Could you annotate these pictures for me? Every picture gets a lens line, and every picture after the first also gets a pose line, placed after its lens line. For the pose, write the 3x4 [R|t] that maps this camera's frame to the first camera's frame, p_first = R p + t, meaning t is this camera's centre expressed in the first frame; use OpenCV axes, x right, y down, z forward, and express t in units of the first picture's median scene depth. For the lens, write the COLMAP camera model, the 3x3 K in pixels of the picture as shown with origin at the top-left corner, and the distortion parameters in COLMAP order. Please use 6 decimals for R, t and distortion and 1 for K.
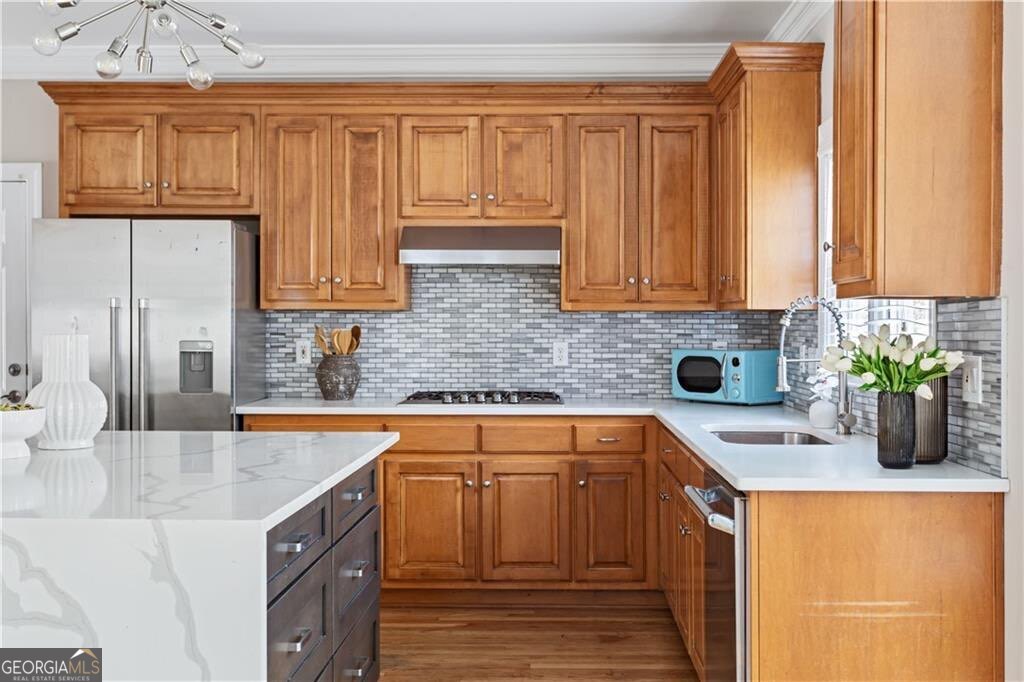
lens RADIAL K [[1130.9, 0, 514.3], [0, 1130.9, 329.1], [0, 0, 1]] dist [0.004038, -0.014726]
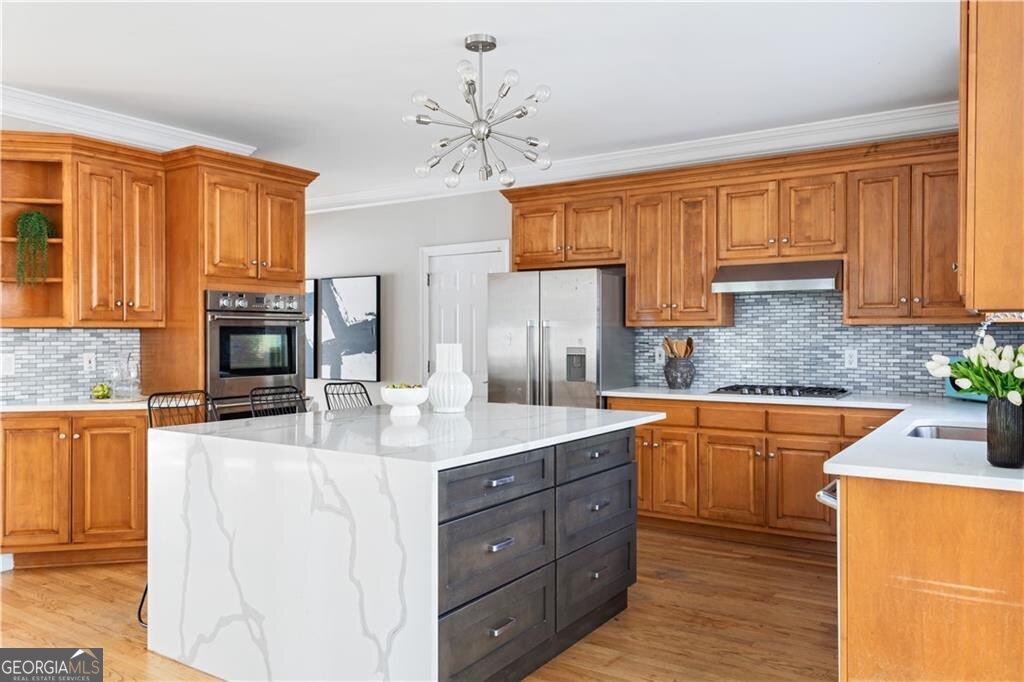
lens RADIAL K [[758.4, 0, 512.0], [0, 758.4, 341.0], [0, 0, 1]] dist [0.003289, 0.000922]
pose [[0.846571, -0.000912, -0.532275, 0.182284], [0.001947, 0.999997, 0.001383, -0.000253], [0.532272, -0.002207, 0.846570, 0.071075]]
